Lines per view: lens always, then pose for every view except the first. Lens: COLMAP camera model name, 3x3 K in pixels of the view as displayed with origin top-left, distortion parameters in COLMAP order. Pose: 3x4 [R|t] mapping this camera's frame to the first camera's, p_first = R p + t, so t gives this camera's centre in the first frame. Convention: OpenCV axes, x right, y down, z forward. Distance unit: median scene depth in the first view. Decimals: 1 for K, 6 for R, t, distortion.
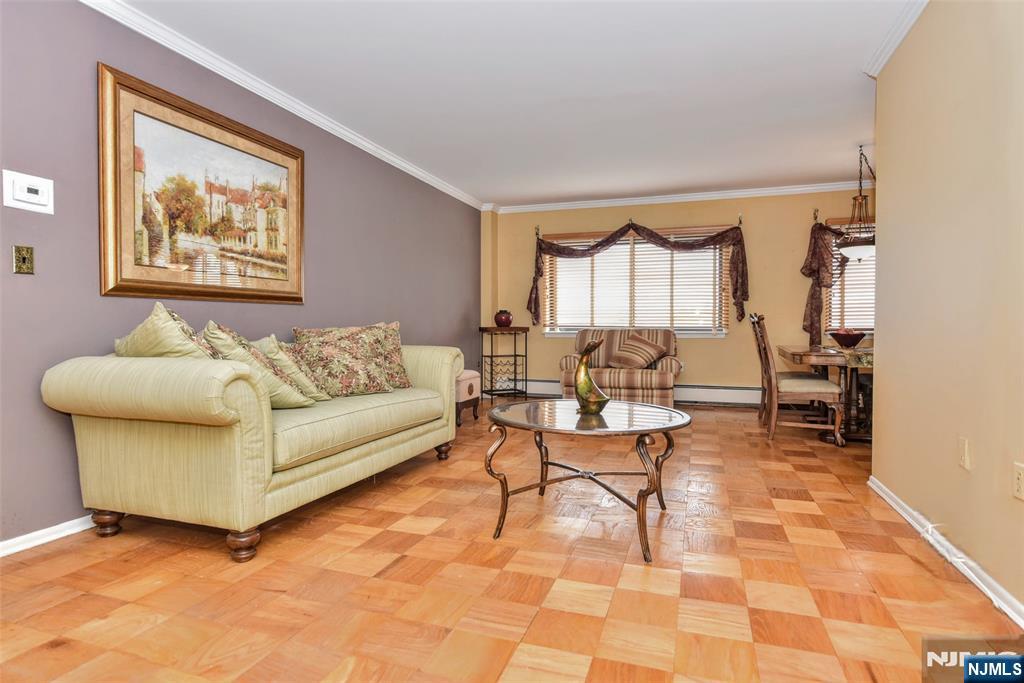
lens RADIAL K [[549.7, 0, 518.1], [0, 549.7, 342.2], [0, 0, 1]] dist [-0.006135, -0.001842]
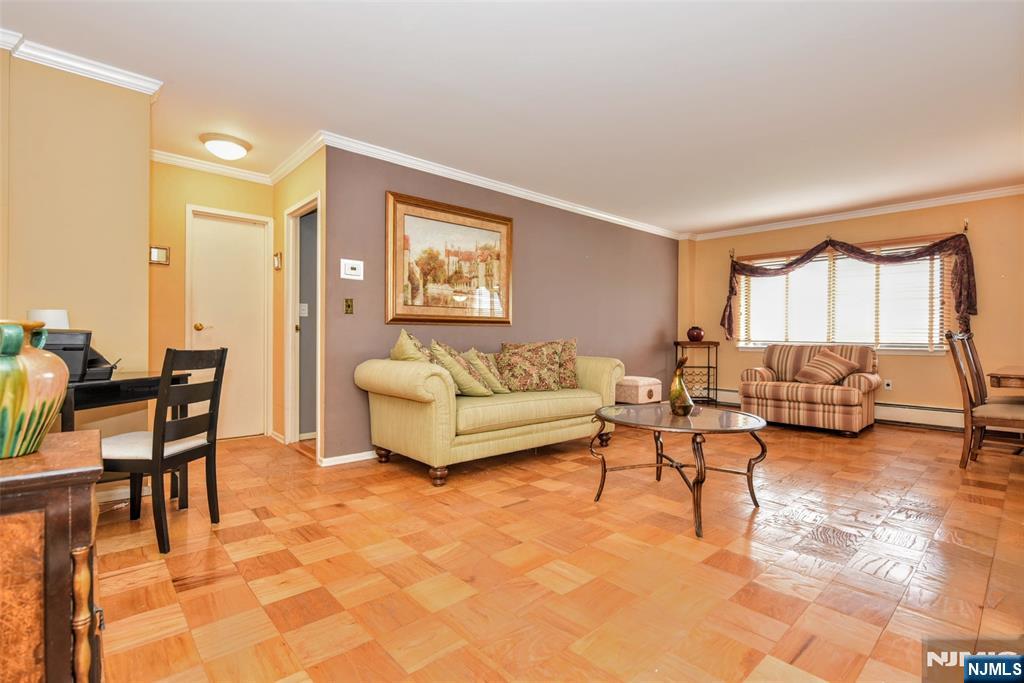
lens RADIAL K [[485.5, 0, 509.8], [0, 485.5, 344.2], [0, 0, 1]] dist [-0.009284, -0.000815]
pose [[0.872301, 0.012107, -0.488819, 0.264902], [-0.018619, 0.999791, -0.008463, -0.012943], [0.488615, 0.016484, 0.872344, -0.116135]]
